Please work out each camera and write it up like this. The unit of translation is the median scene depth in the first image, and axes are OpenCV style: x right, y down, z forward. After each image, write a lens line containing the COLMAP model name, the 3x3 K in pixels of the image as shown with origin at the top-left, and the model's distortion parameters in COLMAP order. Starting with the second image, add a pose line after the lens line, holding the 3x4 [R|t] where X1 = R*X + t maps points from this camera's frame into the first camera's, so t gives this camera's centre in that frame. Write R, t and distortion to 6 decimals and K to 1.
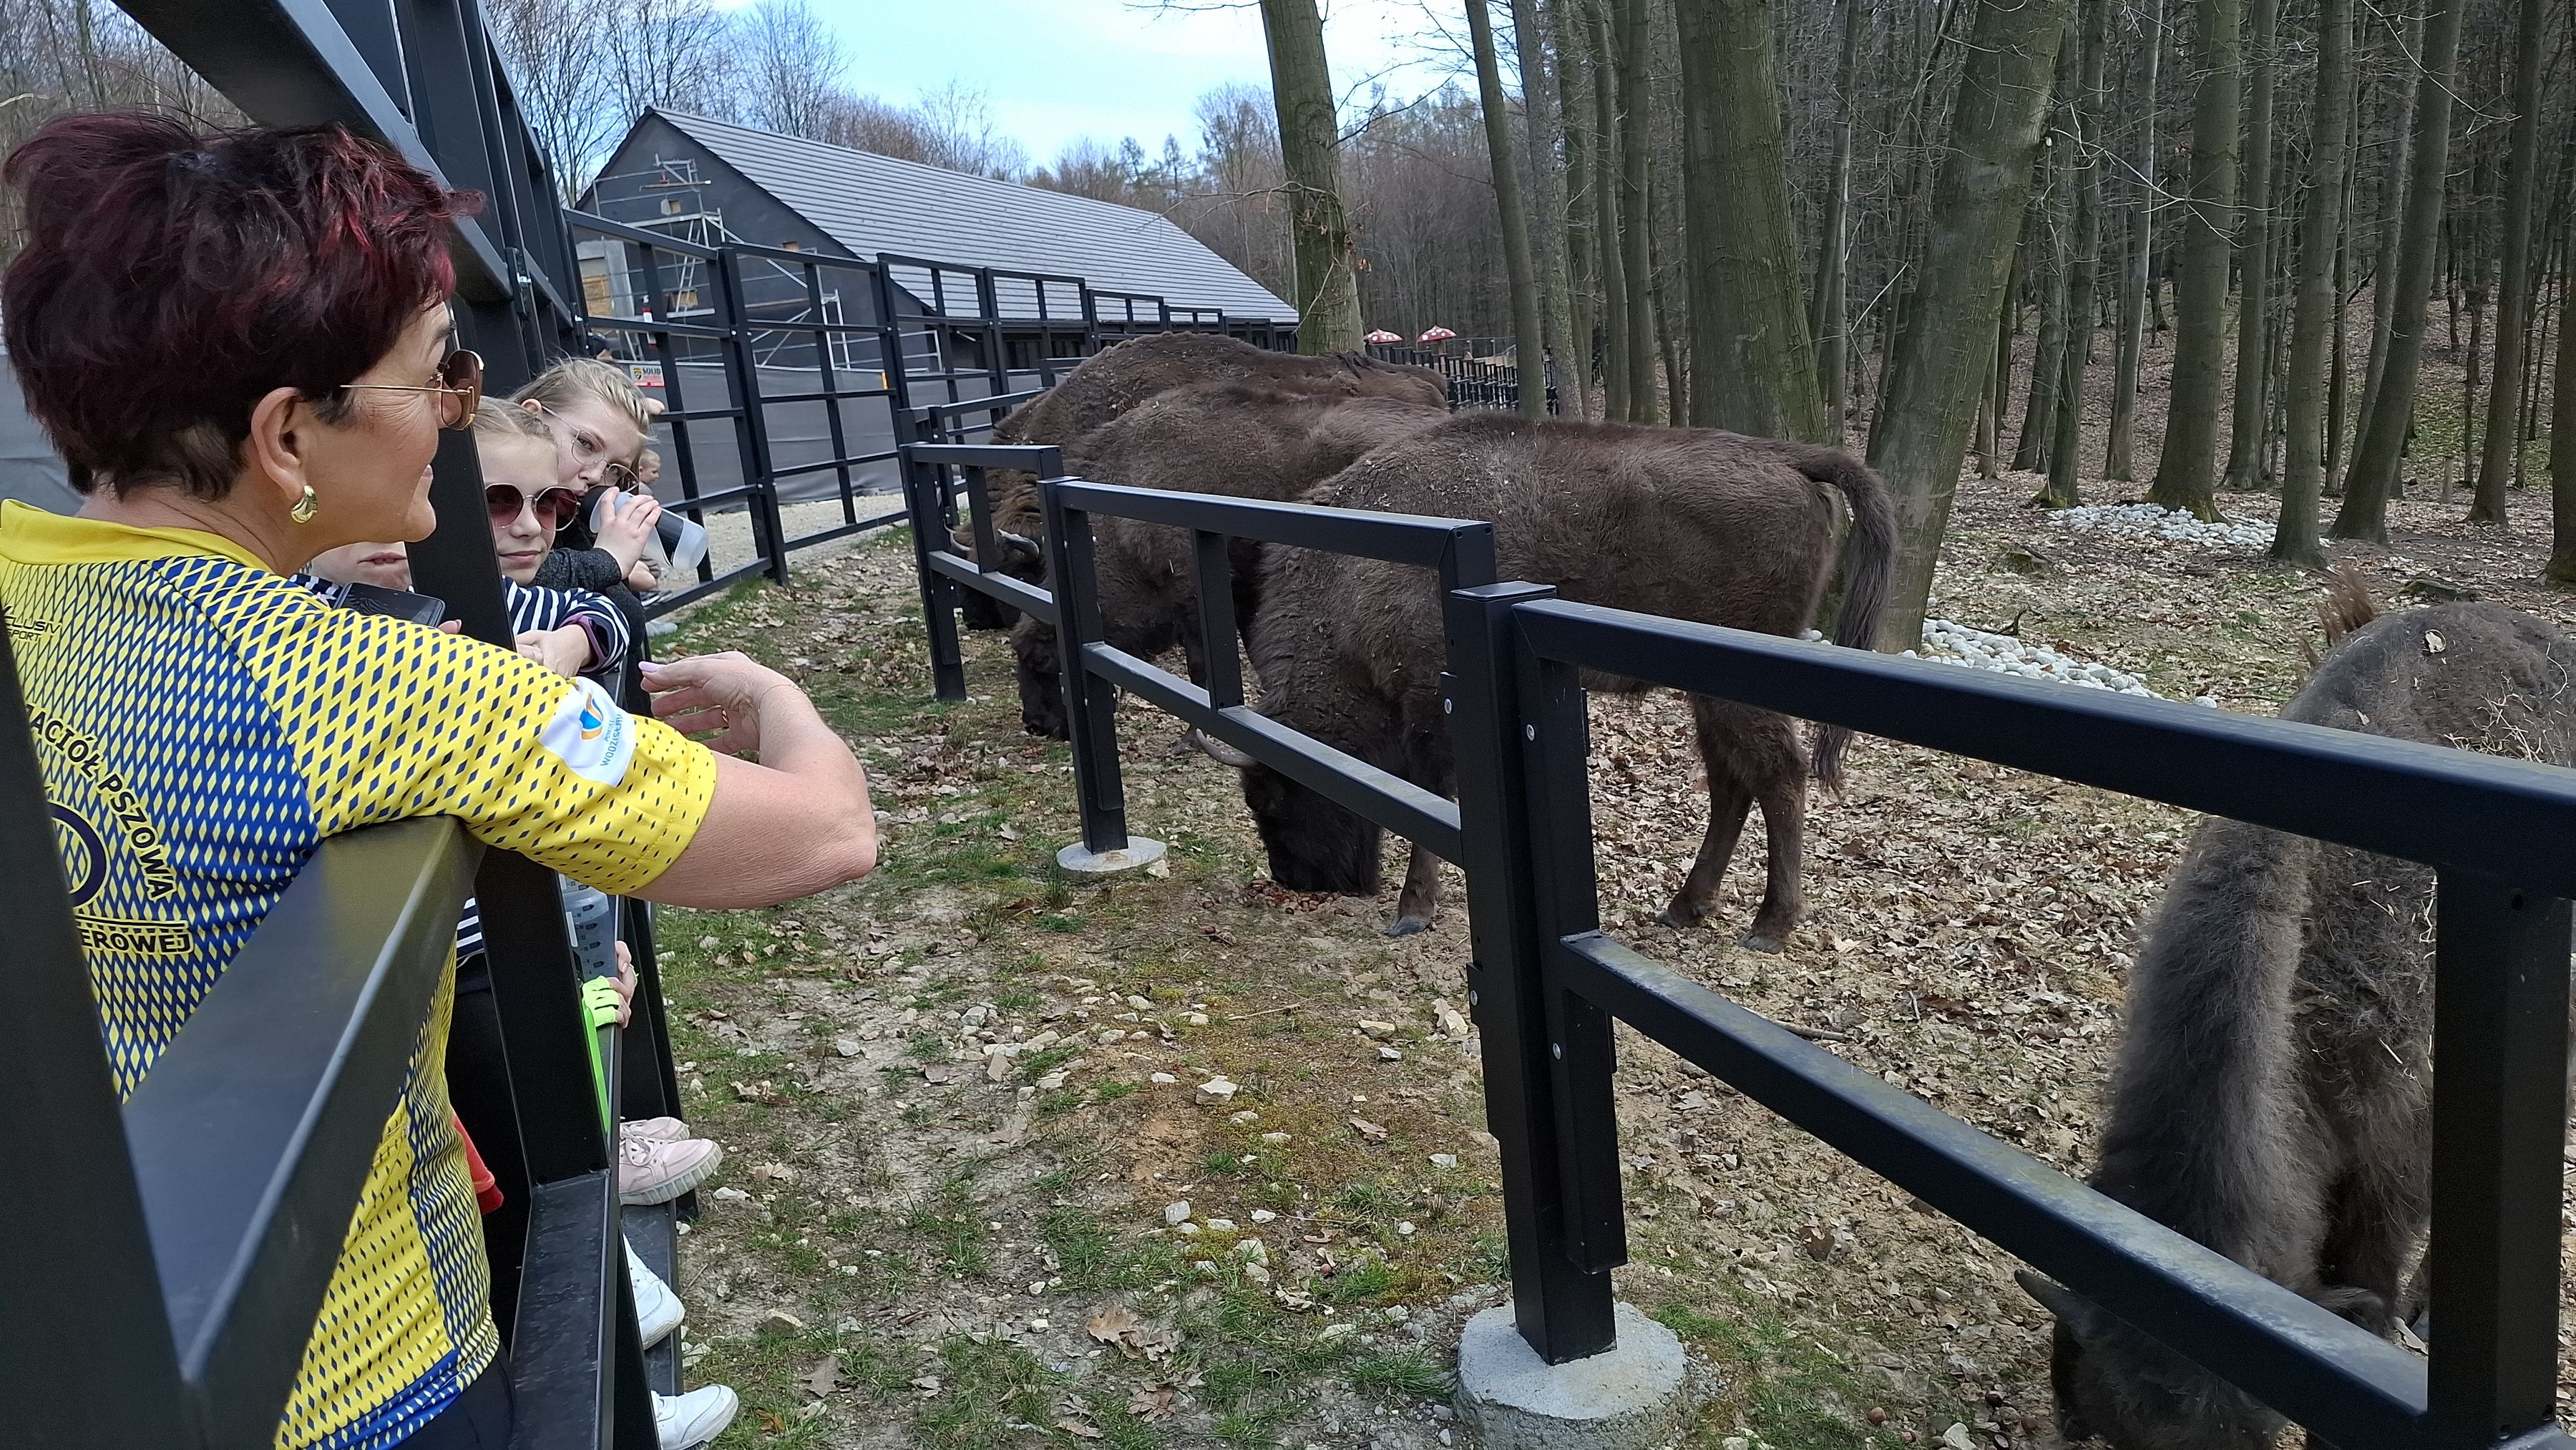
lens RADIAL K [[1762.4, 0, 1288.0], [0, 1762.4, 725.0], [0, 0, 1]] dist [0.080791, -0.081753]
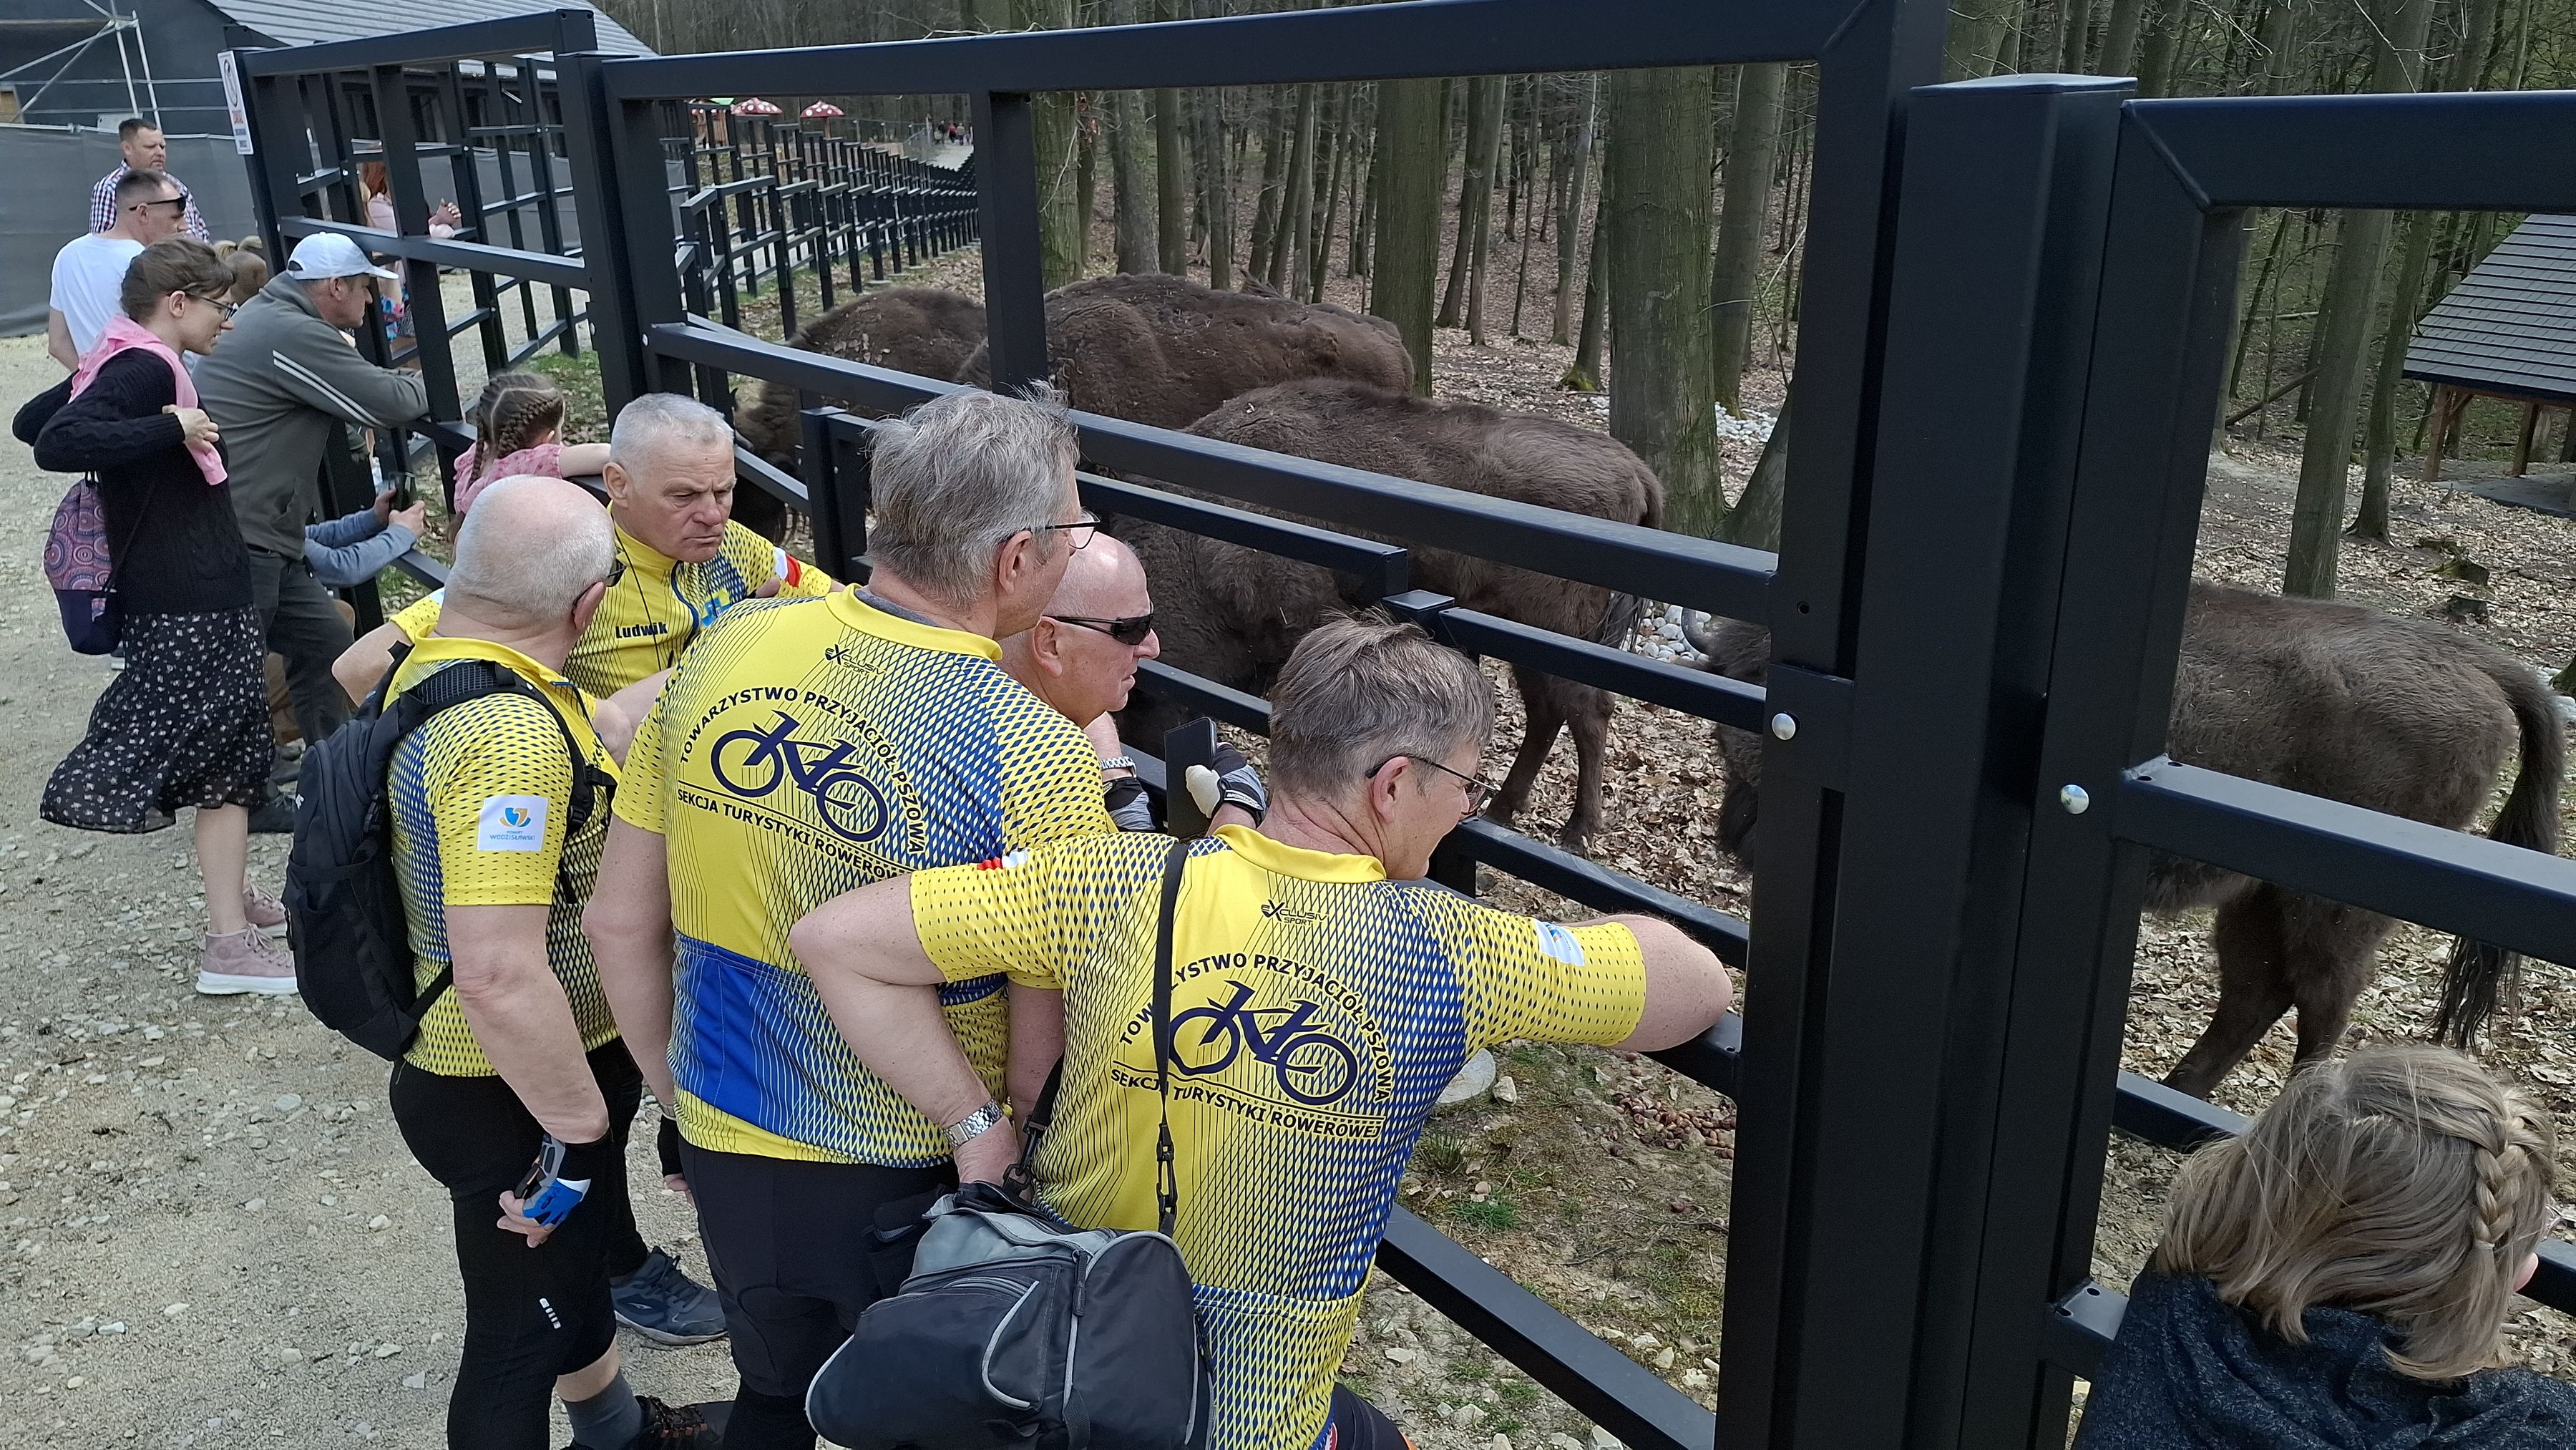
lens RADIAL K [[1762.4, 0, 1288.0], [0, 1762.4, 725.0], [0, 0, 1]] dist [0.080791, -0.081753]
pose [[0.928520, -0.031266, 0.369963, -0.267201], [-0.012395, 0.993282, 0.115052, -0.099981], [-0.371075, -0.111414, 0.921895, 0.198632]]
